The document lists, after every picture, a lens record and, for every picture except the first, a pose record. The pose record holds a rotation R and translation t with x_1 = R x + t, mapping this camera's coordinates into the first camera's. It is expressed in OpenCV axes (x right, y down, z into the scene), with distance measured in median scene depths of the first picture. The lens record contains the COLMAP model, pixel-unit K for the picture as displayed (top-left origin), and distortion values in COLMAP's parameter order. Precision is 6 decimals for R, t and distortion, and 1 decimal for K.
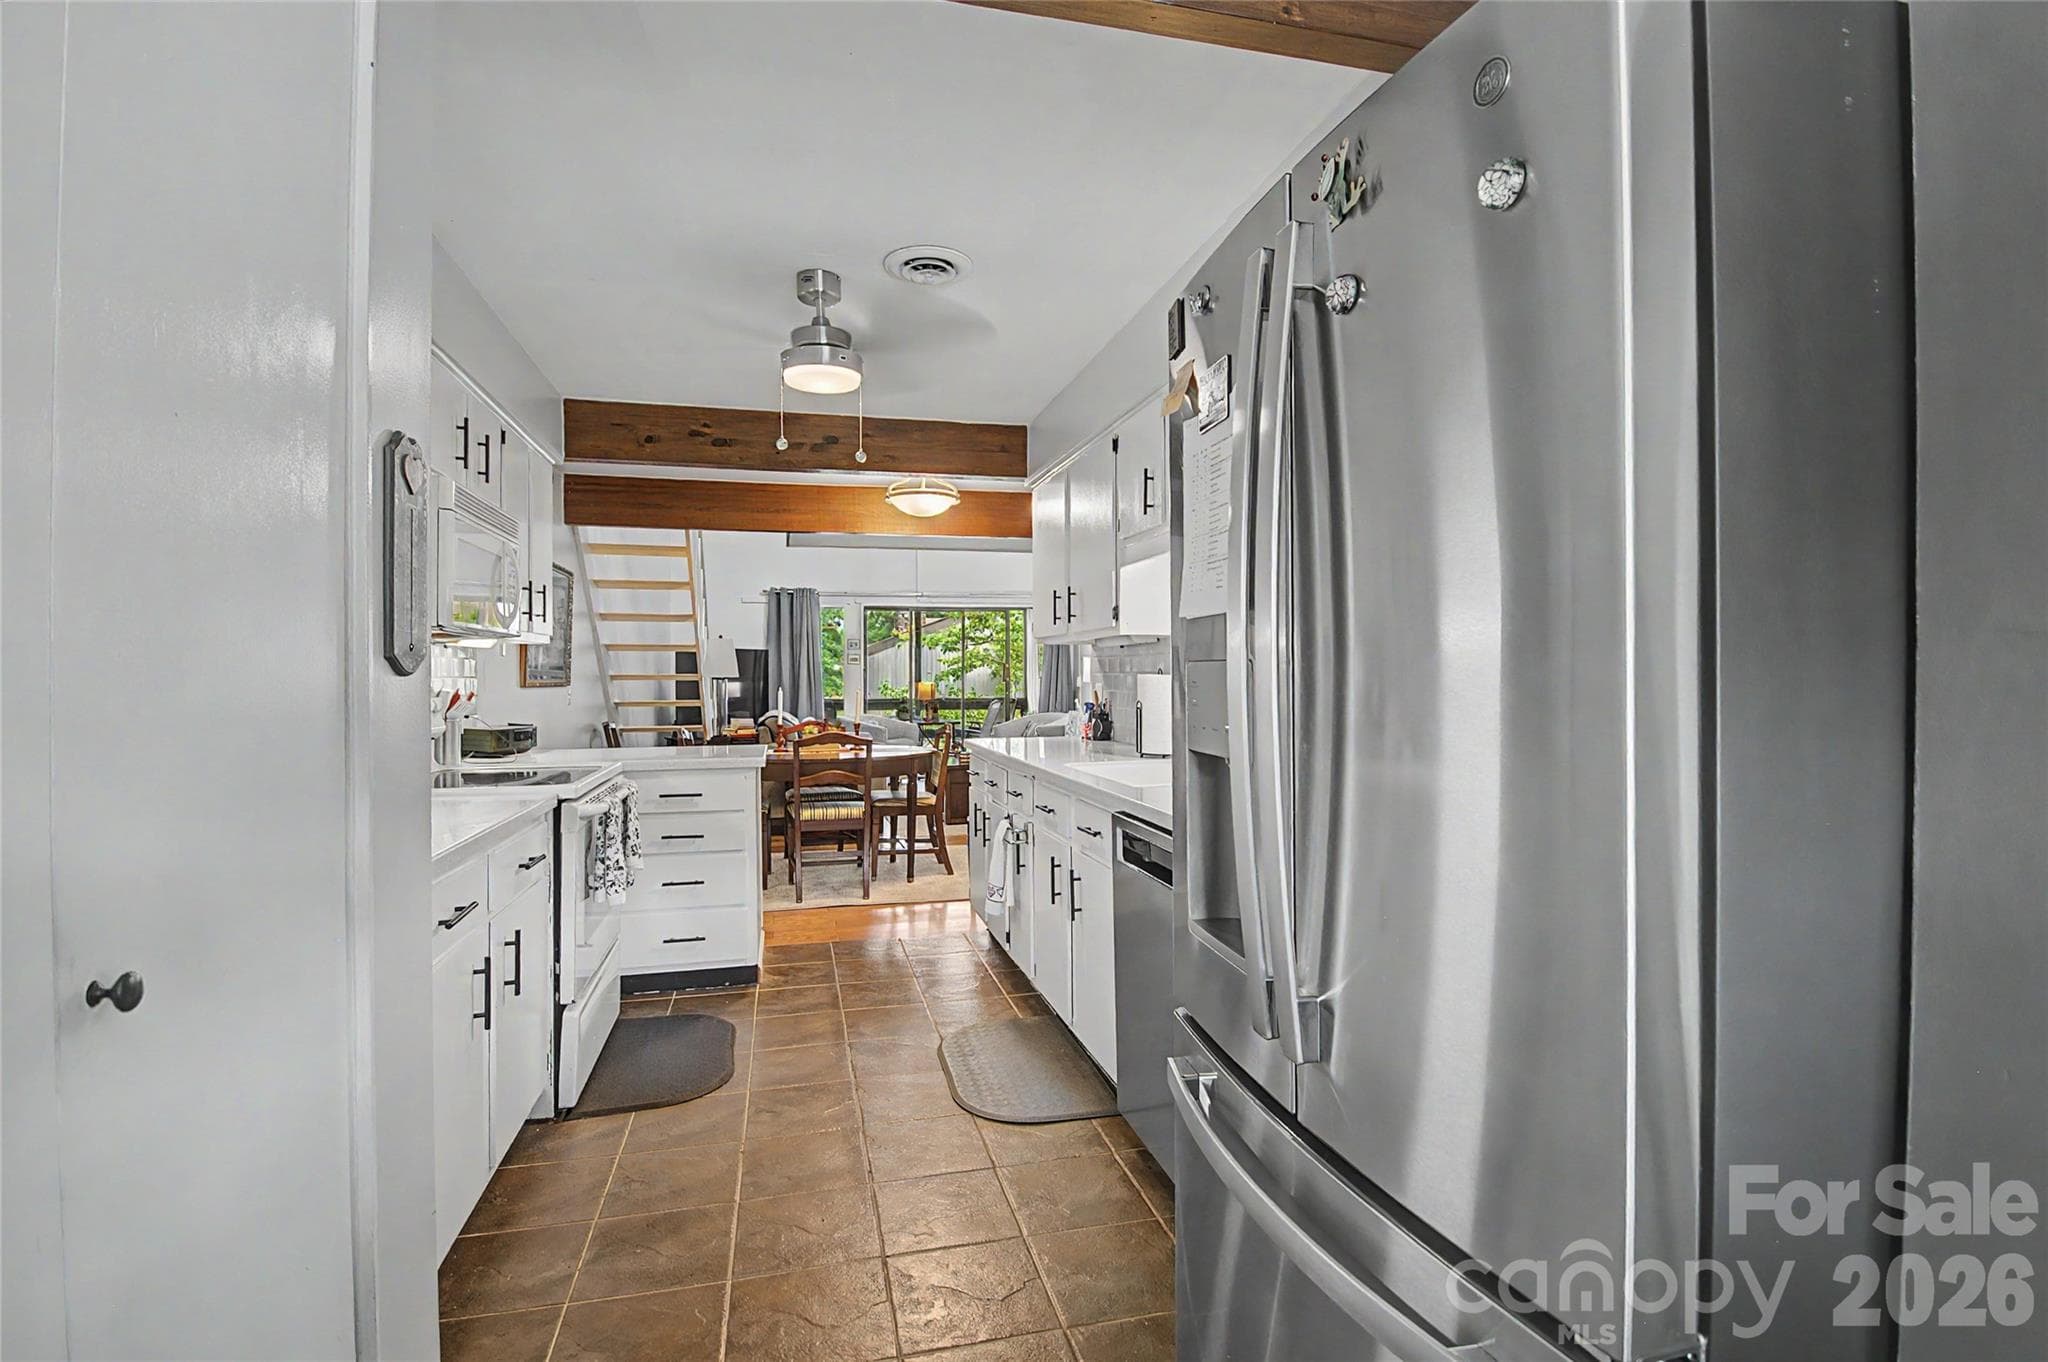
lens RADIAL K [[954.5, 0, 1026.1], [0, 954.5, 671.5], [0, 0, 1]] dist [0.000500, -0.000116]
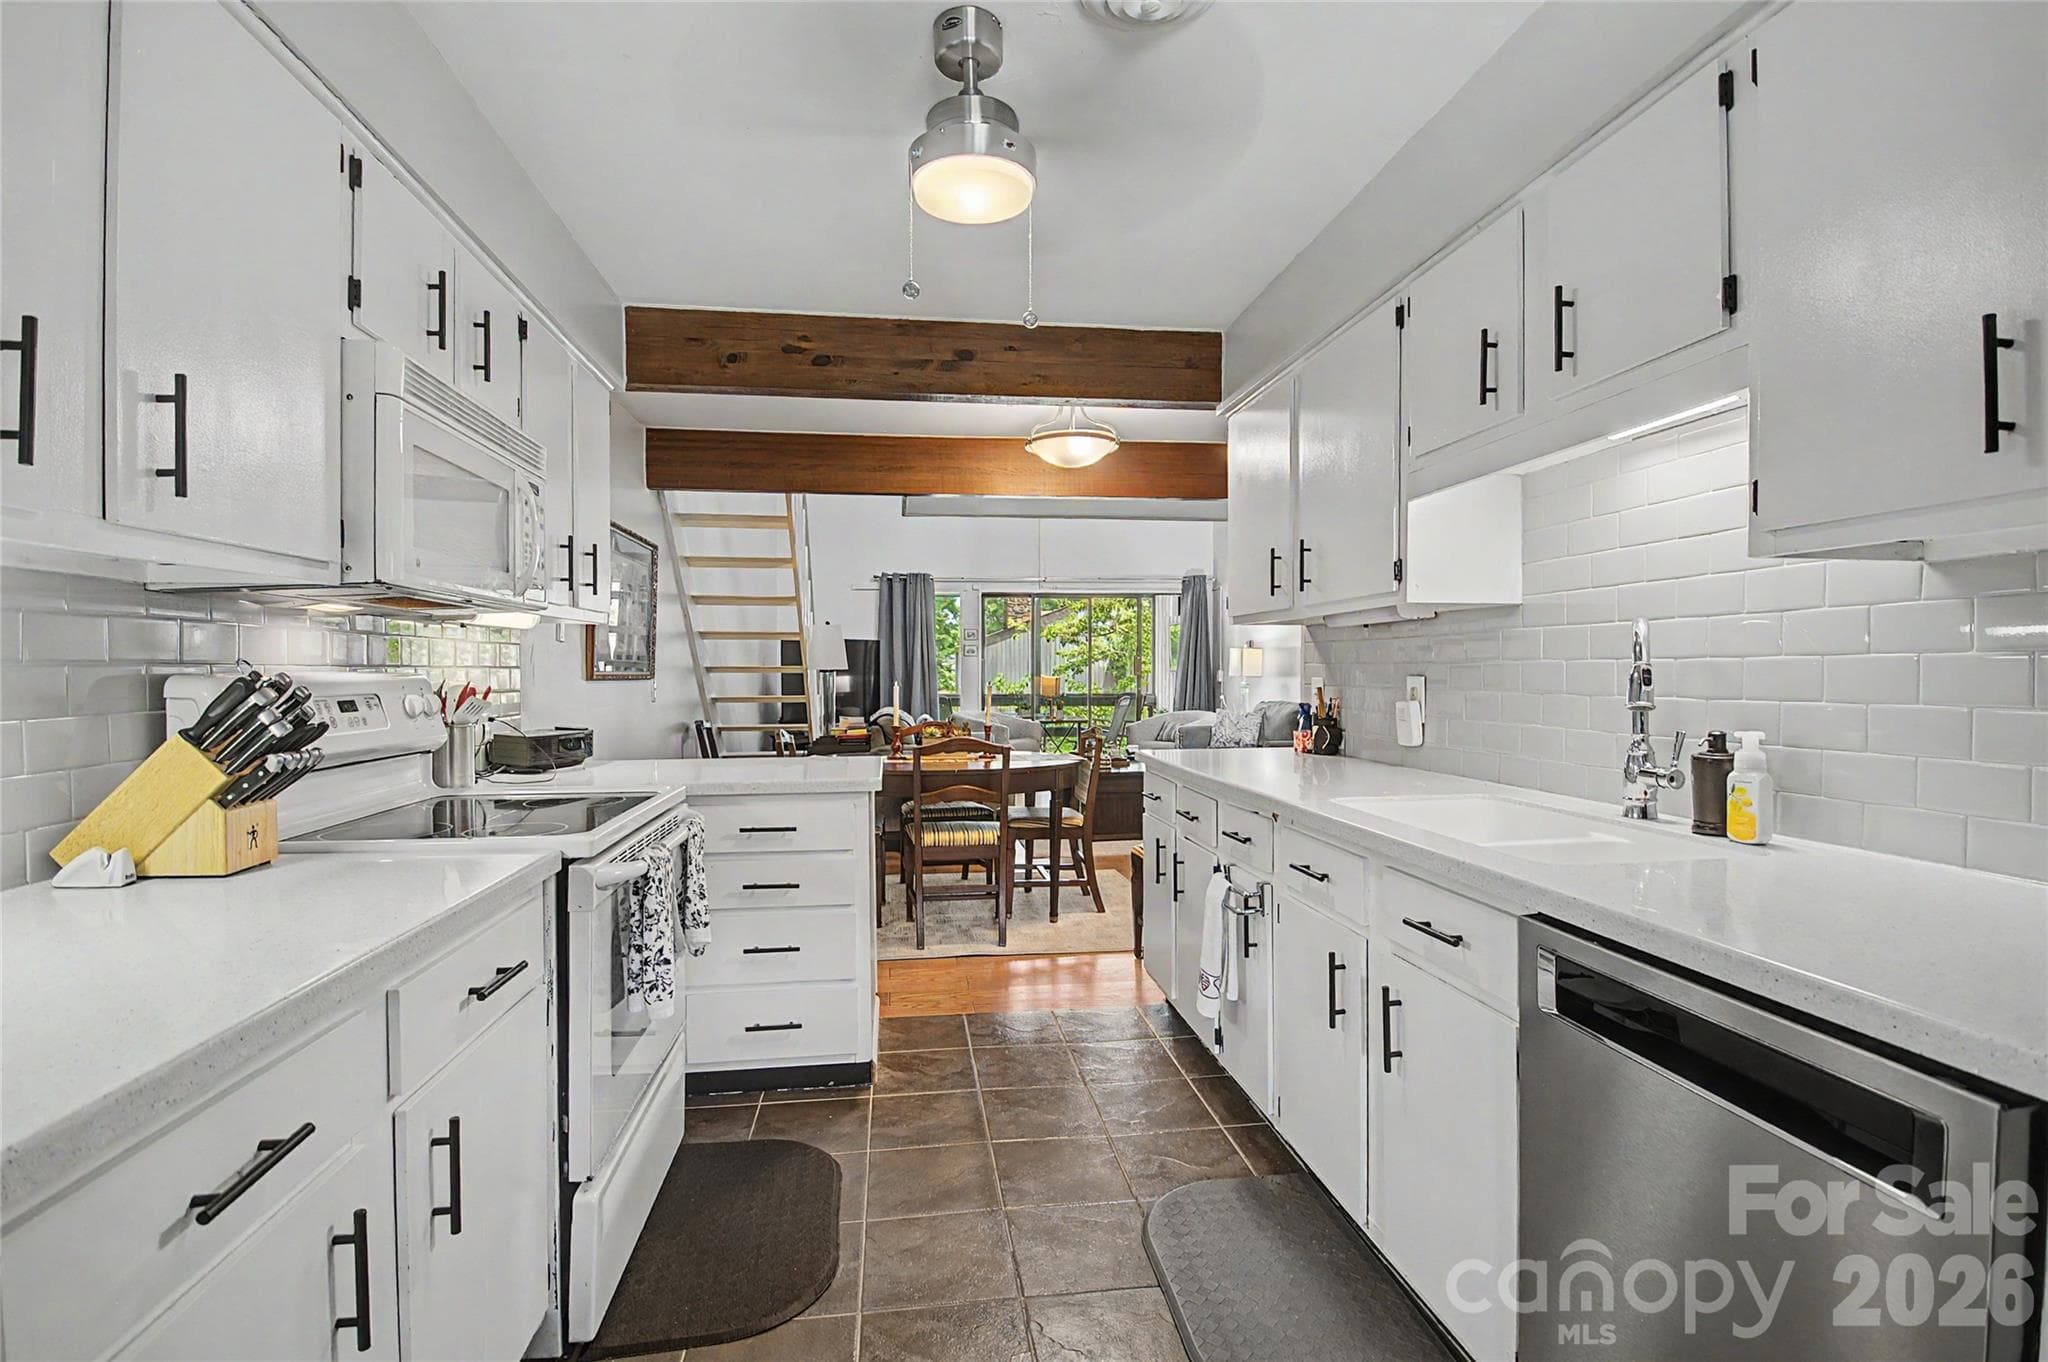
lens RADIAL K [[954.5, 0, 1023.1], [0, 954.5, 678.9], [0, 0, 1]] dist [0.000500, -0.000116]
pose [[0.993672, 0.002737, -0.112291, -0.074835], [-0.001229, 0.999908, 0.013493, 0.004341], [0.112318, -0.013270, 0.993584, 0.256417]]
